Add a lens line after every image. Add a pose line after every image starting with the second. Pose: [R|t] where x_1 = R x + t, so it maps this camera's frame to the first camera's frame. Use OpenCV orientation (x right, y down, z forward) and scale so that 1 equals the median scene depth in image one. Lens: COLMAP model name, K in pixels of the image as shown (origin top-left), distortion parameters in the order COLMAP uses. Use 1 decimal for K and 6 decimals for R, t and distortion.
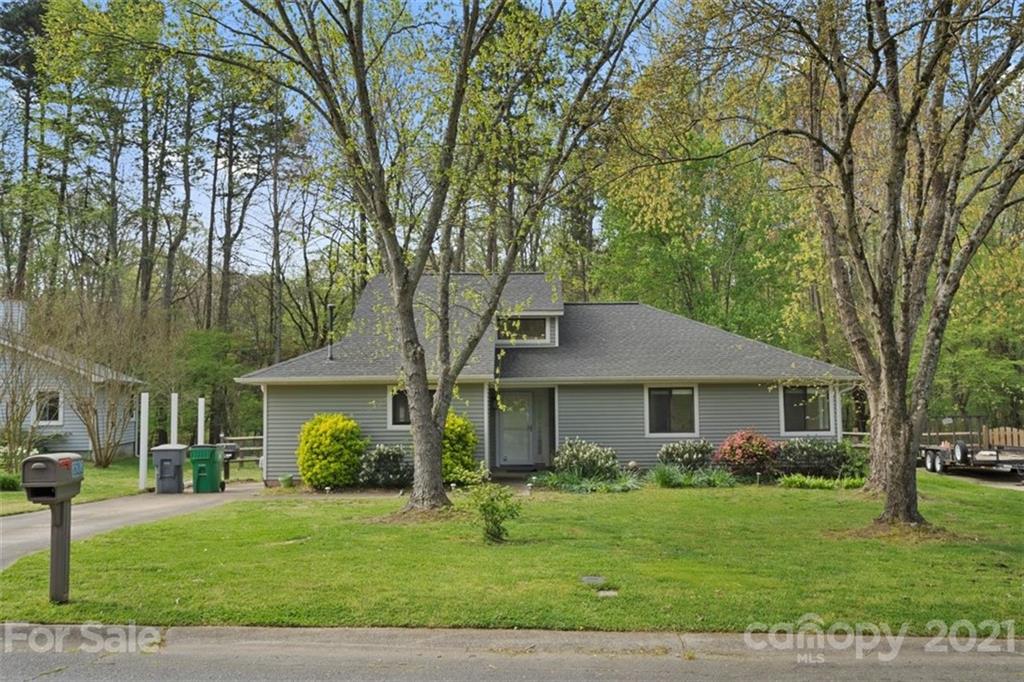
lens RADIAL K [[1011.8, 0, 507.7], [0, 1011.8, 339.6], [0, 0, 1]] dist [0.007309, 0.000000]
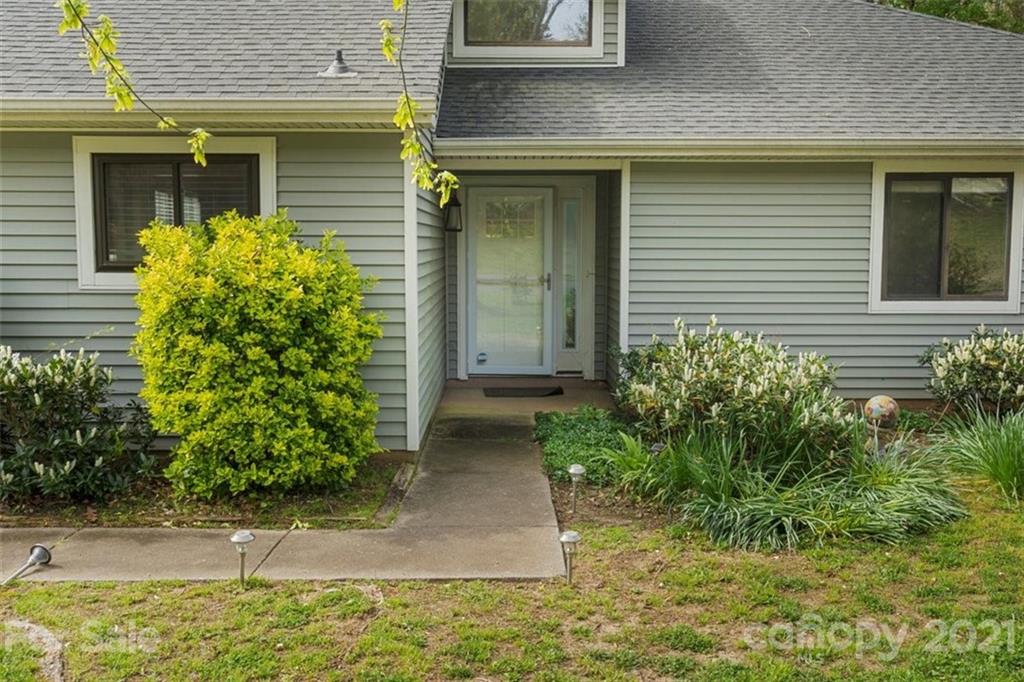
lens RADIAL K [[1011.8, 0, 516.1], [0, 1011.8, 341.9], [0, 0, 1]] dist [0.007309, 0.000000]
pose [[0.999792, 0.010107, 0.017733, 0.004478], [-0.012836, 0.986831, 0.161246, 0.056507], [-0.015870, -0.161440, 0.986755, 0.720341]]
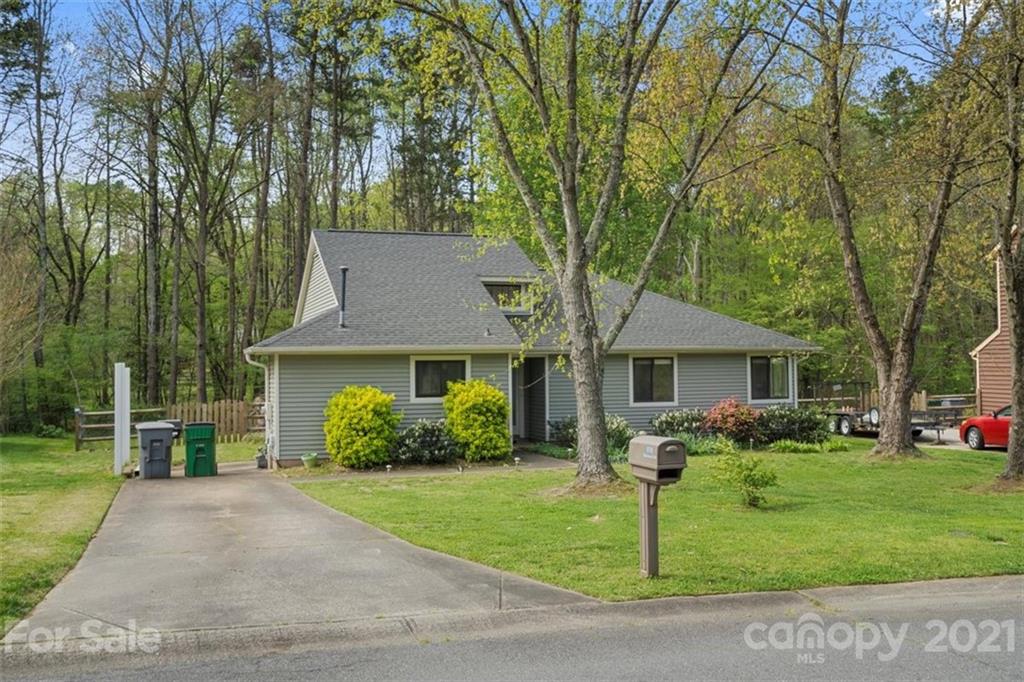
lens RADIAL K [[1132.6, 0, 513.3], [0, 1132.6, 344.0], [0, 0, 1]] dist [-0.002871, 0.000000]
pose [[0.940342, 0.005468, 0.340187, -0.397418], [-0.020856, 0.998917, 0.041592, -0.011298], [-0.339591, -0.046205, 0.939438, -0.015766]]
